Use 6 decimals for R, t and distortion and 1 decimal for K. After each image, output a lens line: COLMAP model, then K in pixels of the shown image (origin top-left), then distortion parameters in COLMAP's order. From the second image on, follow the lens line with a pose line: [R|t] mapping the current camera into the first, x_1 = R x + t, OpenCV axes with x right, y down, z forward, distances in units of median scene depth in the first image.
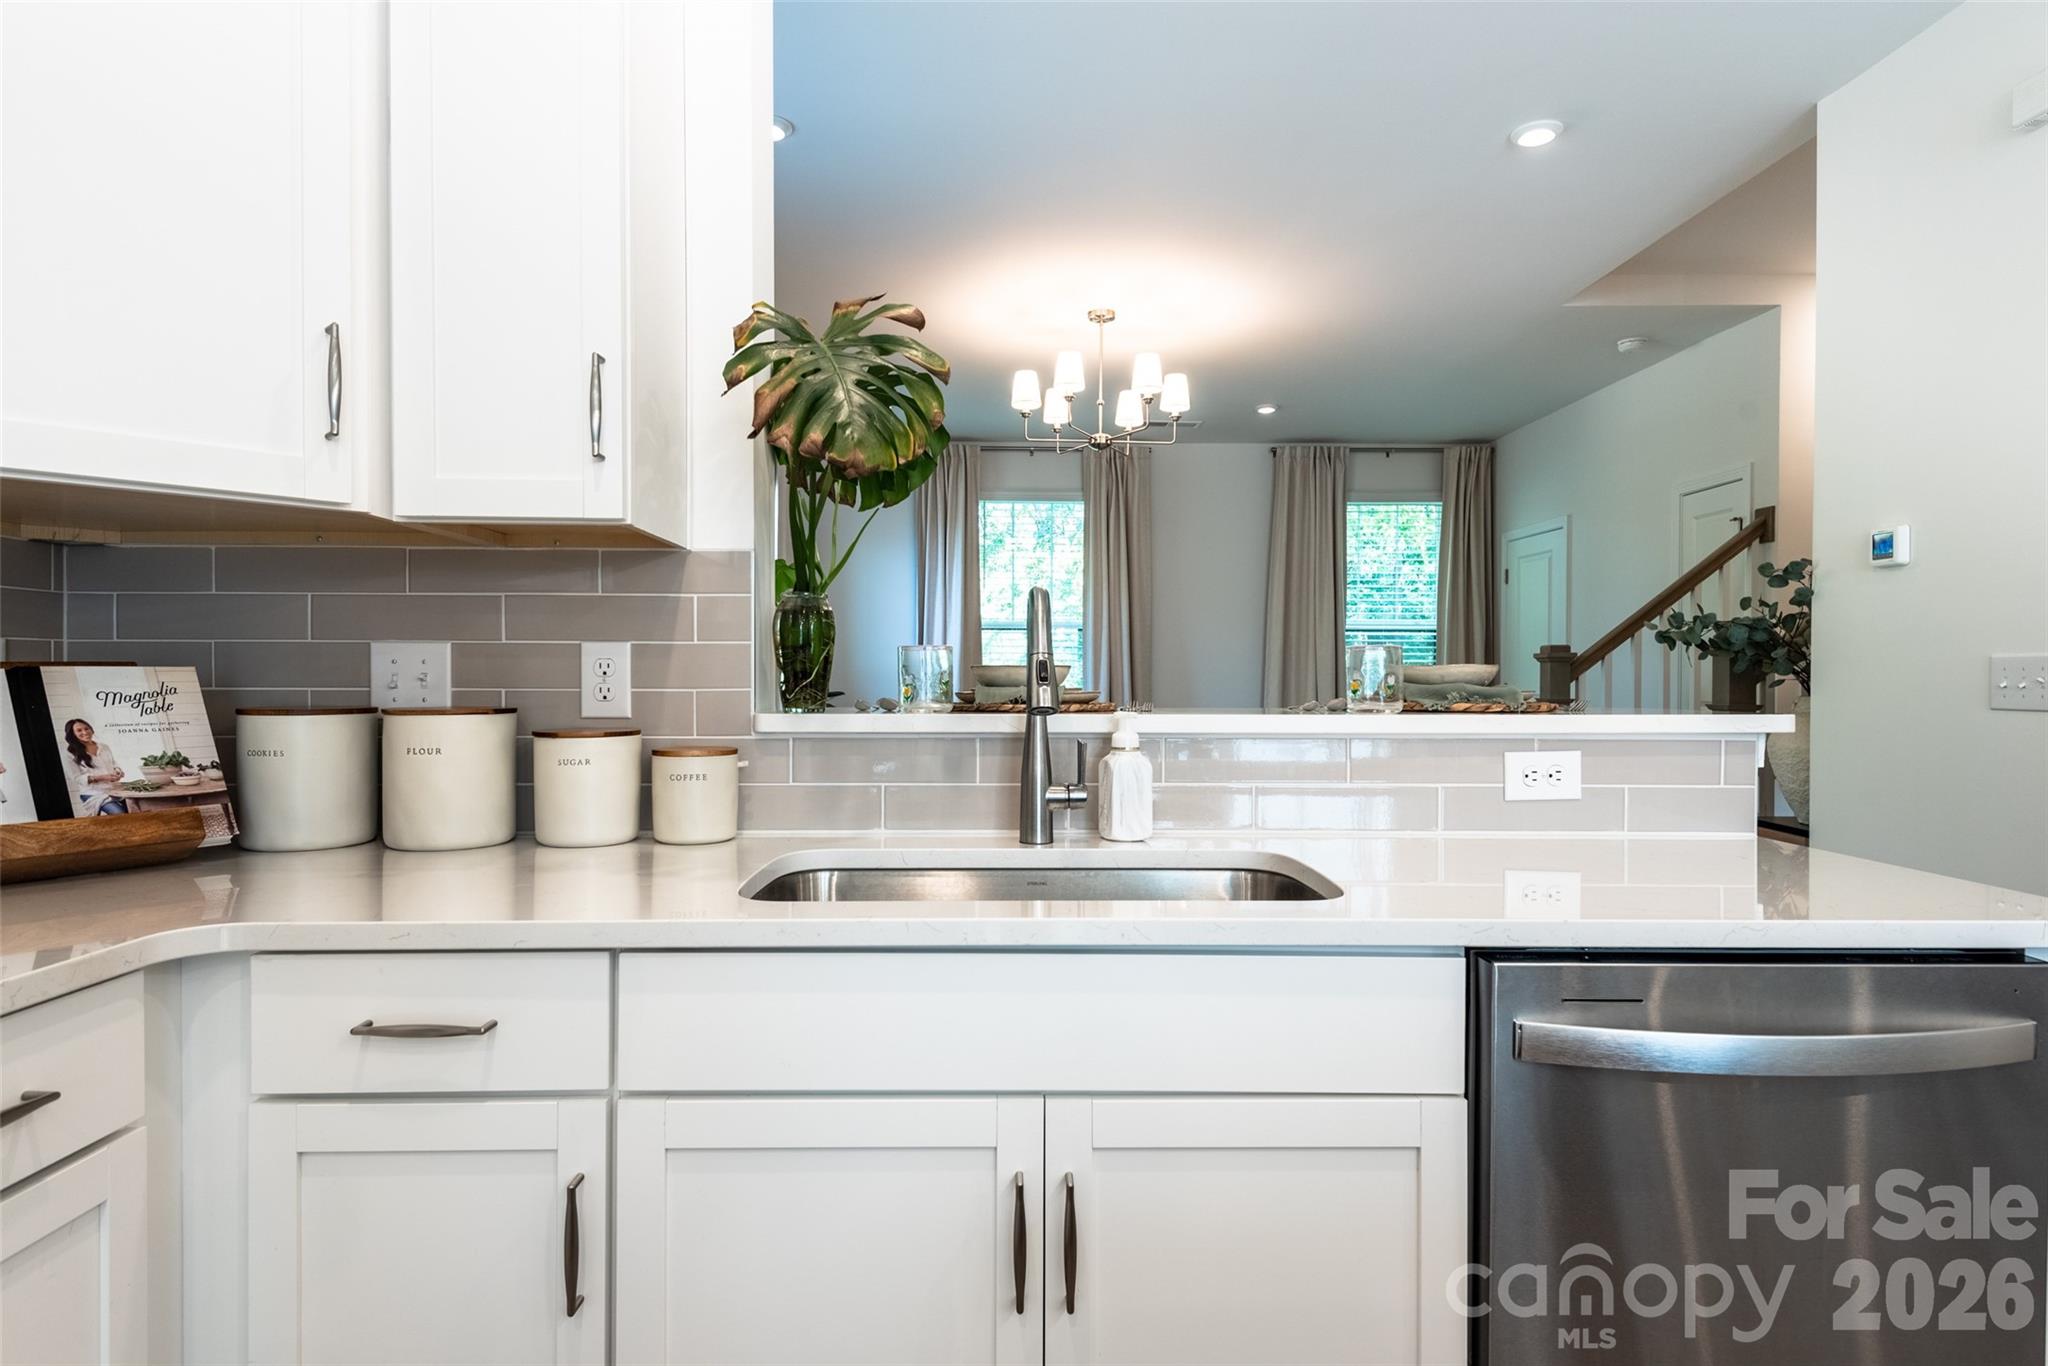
lens RADIAL K [[1141.6, 0, 1024.0], [0, 1141.6, 683.0], [0, 0, 1]] dist [0.031695, -0.000541]
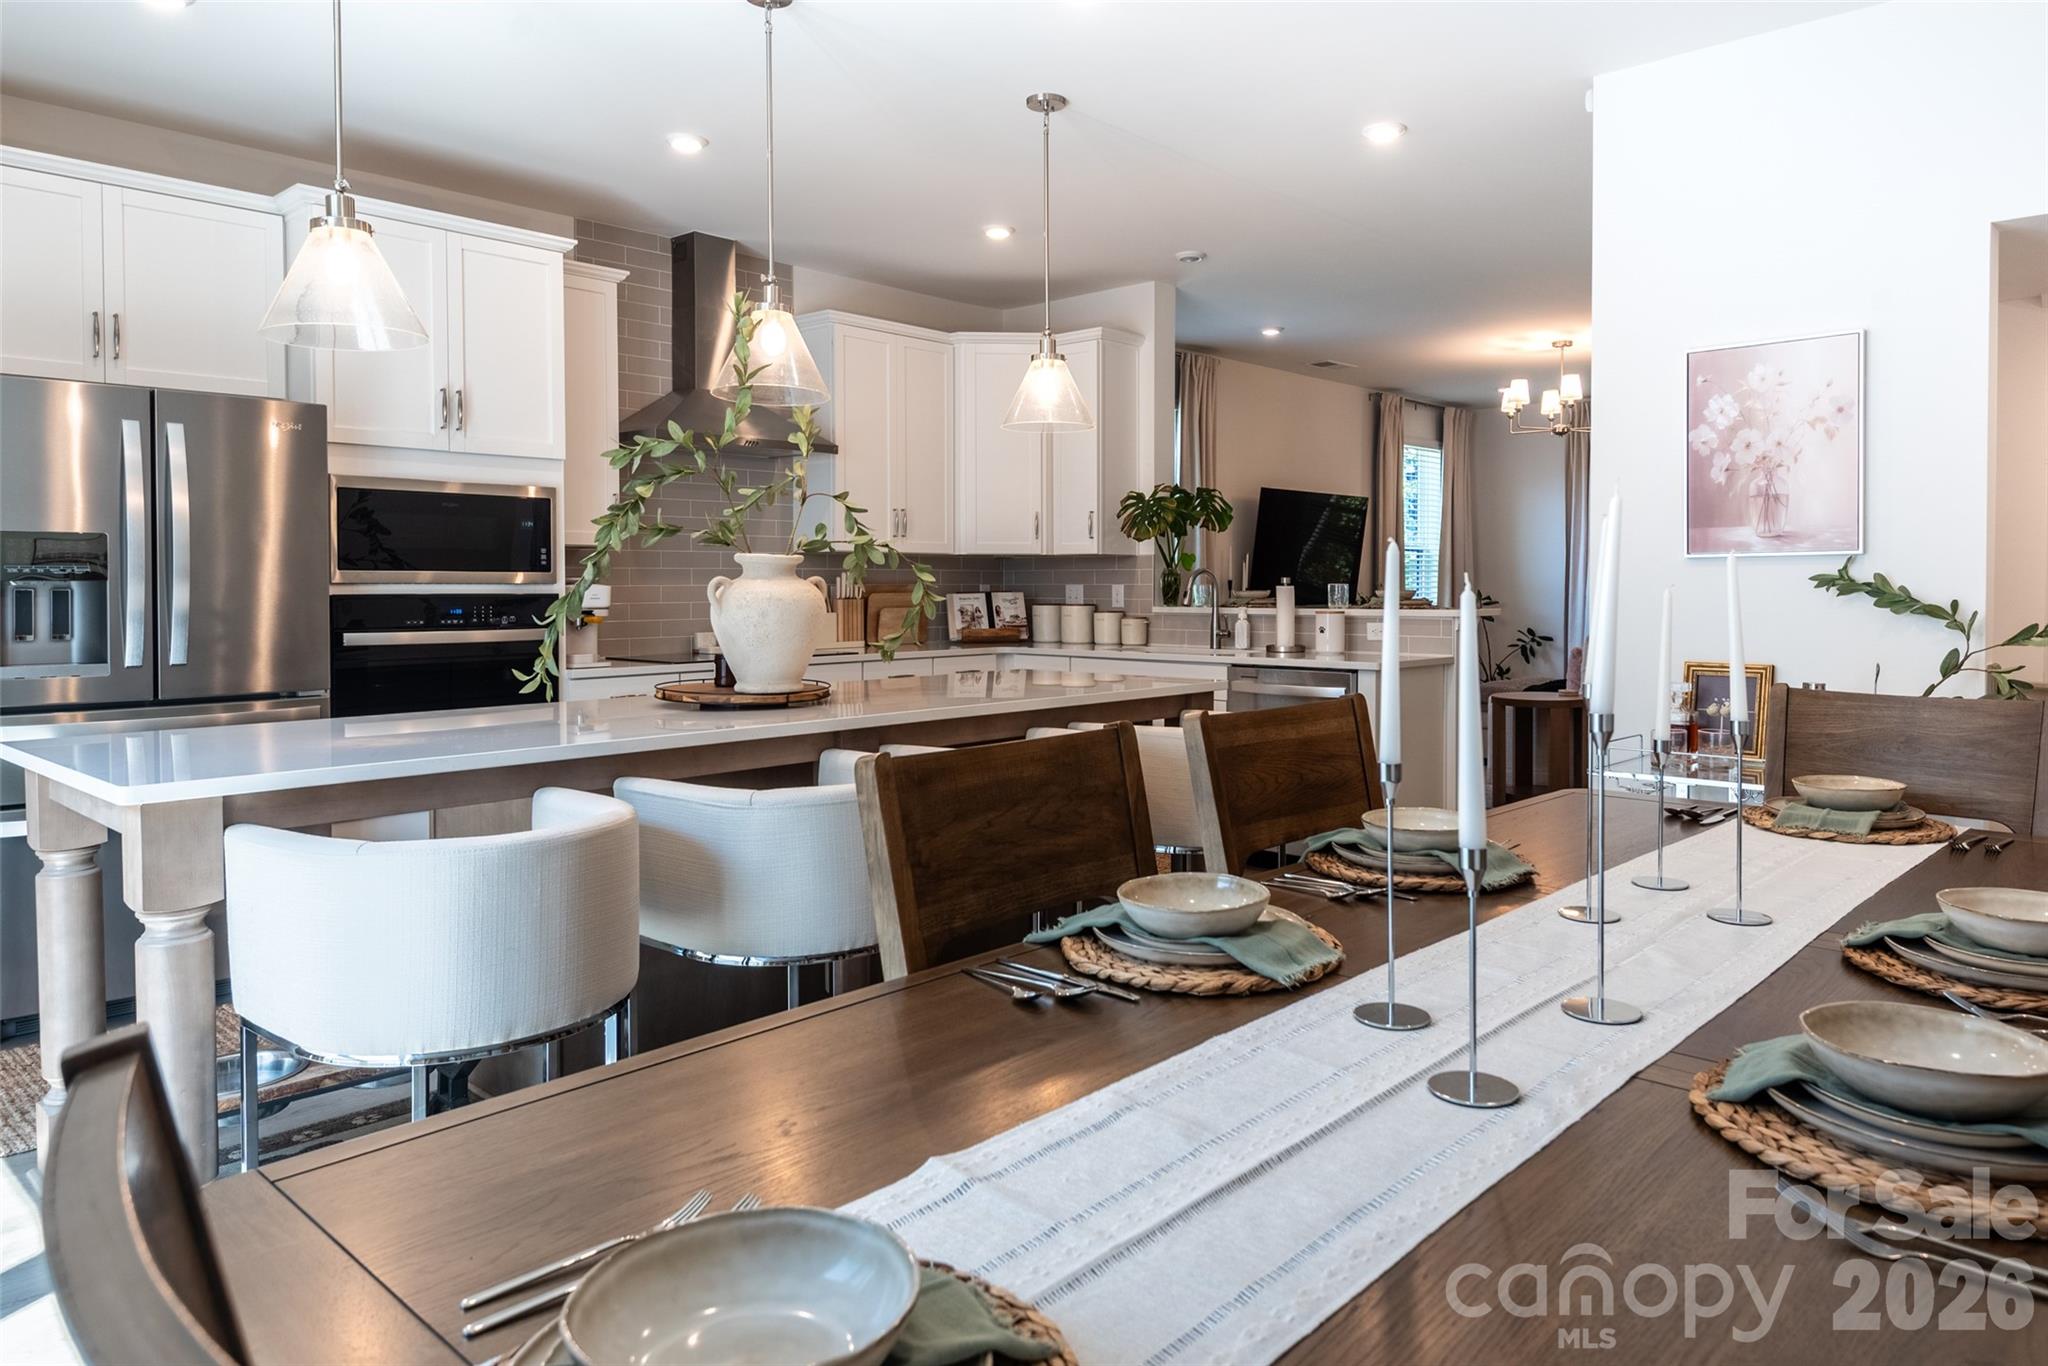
lens RADIAL K [[1312.3, 0, 1038.4], [0, 1312.3, 611.5], [0, 0, 1]] dist [0.042294, -0.039381]
pose [[0.724815, 0.011600, -0.688845, 2.161732], [-0.000839, 0.999872, 0.015955, -0.018638], [0.688943, -0.010986, 0.724733, -1.965512]]
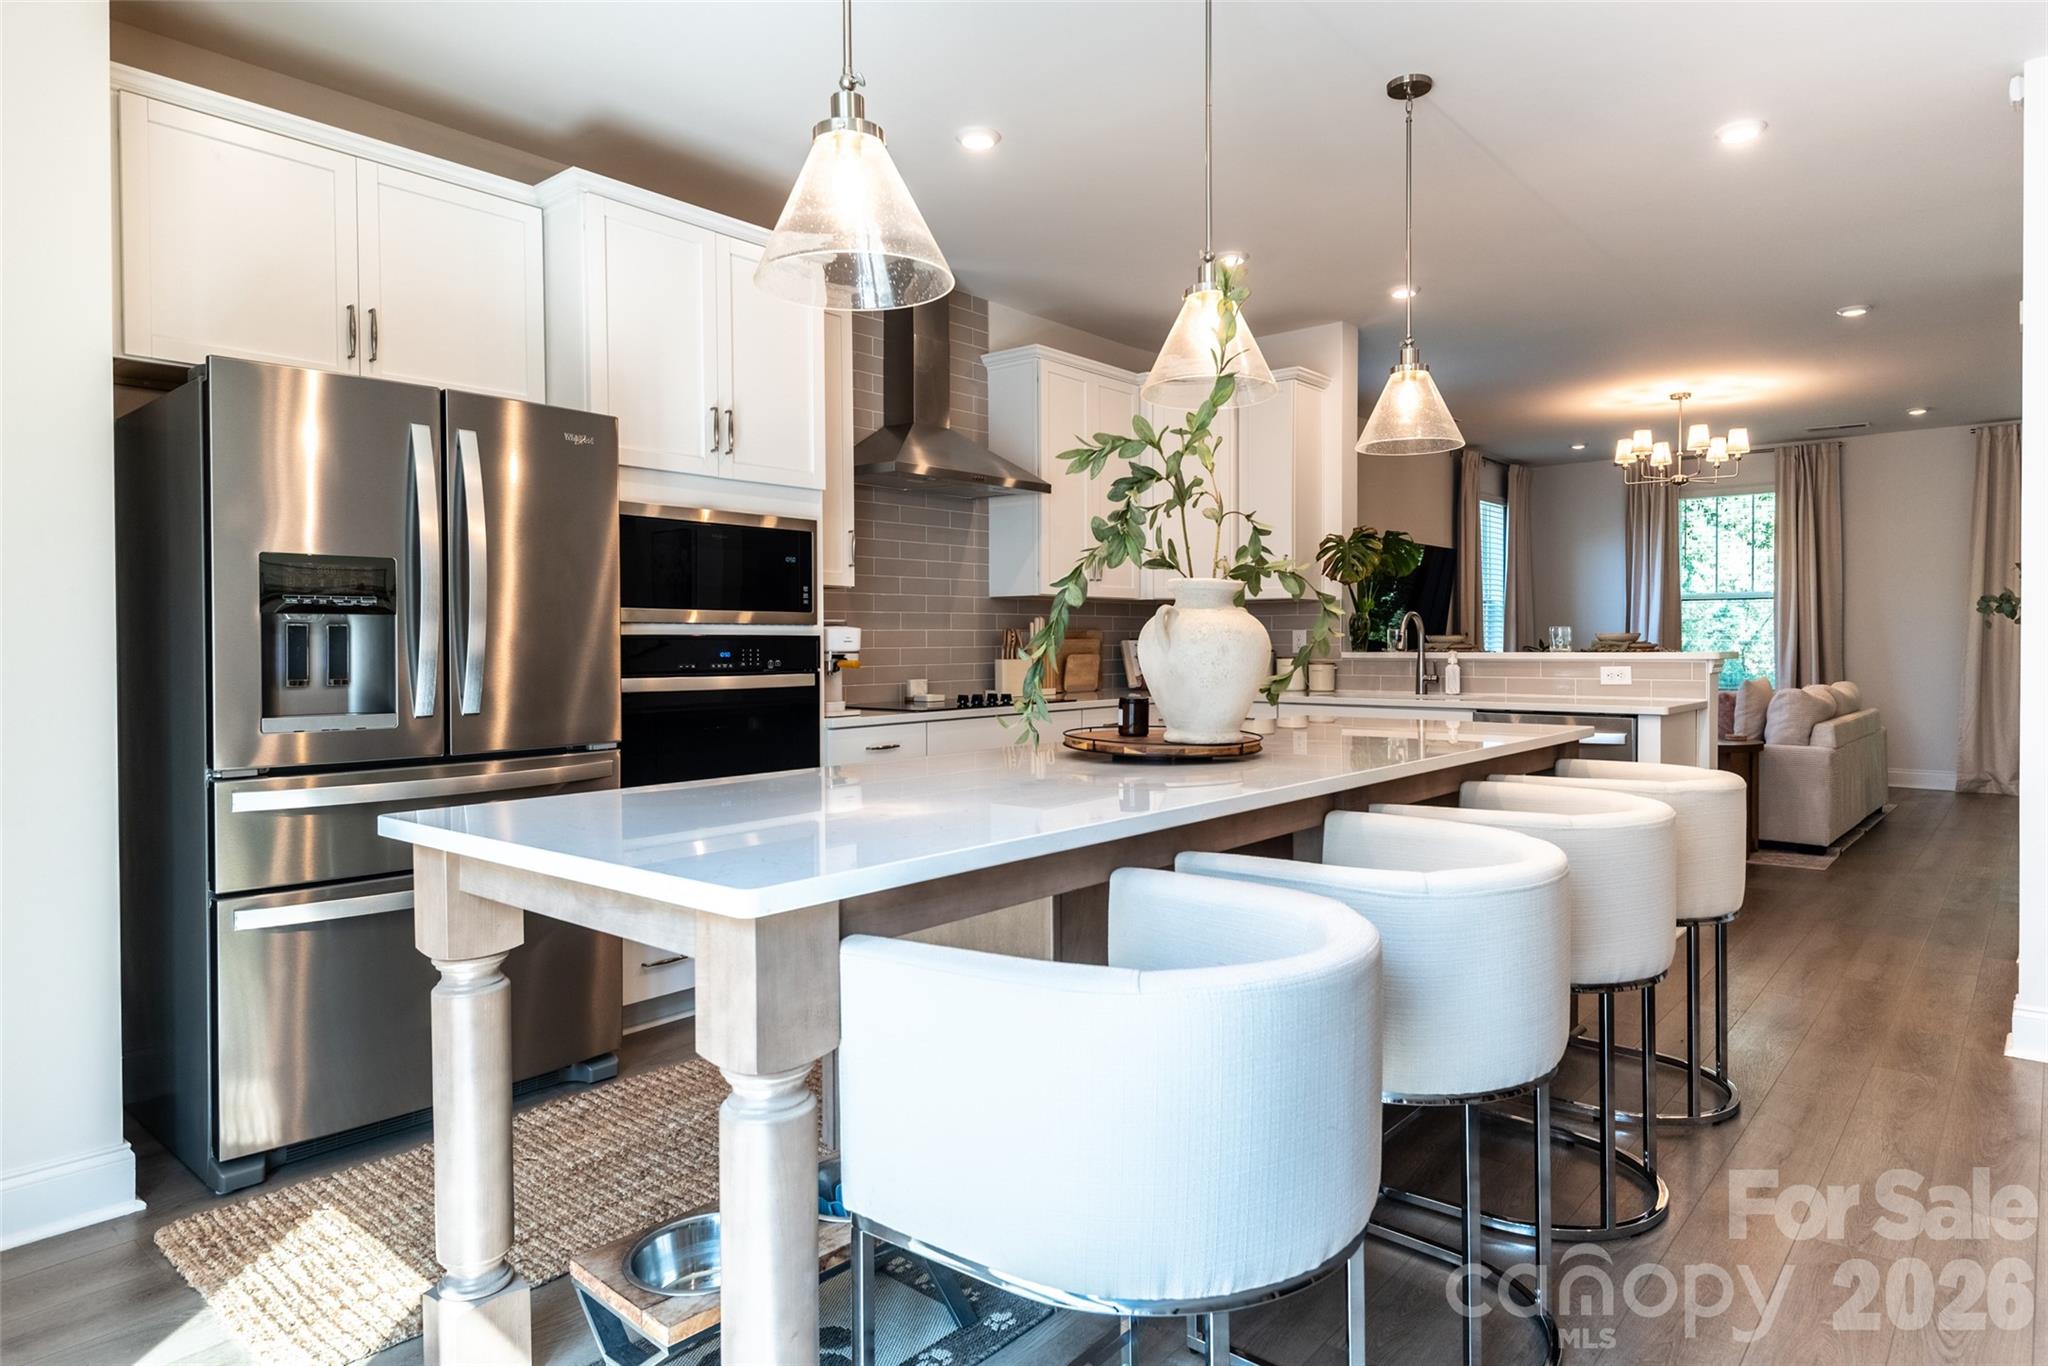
lens RADIAL K [[1187.1, 0, 1055.3], [0, 1187.1, 660.4], [0, 0, 1]] dist [0.044779, -0.031874]
pose [[0.755195, 0.005438, -0.655478, 1.382679], [0.002796, 0.999930, 0.011517, 0.010748], [0.655494, -0.010531, 0.755127, -2.084677]]
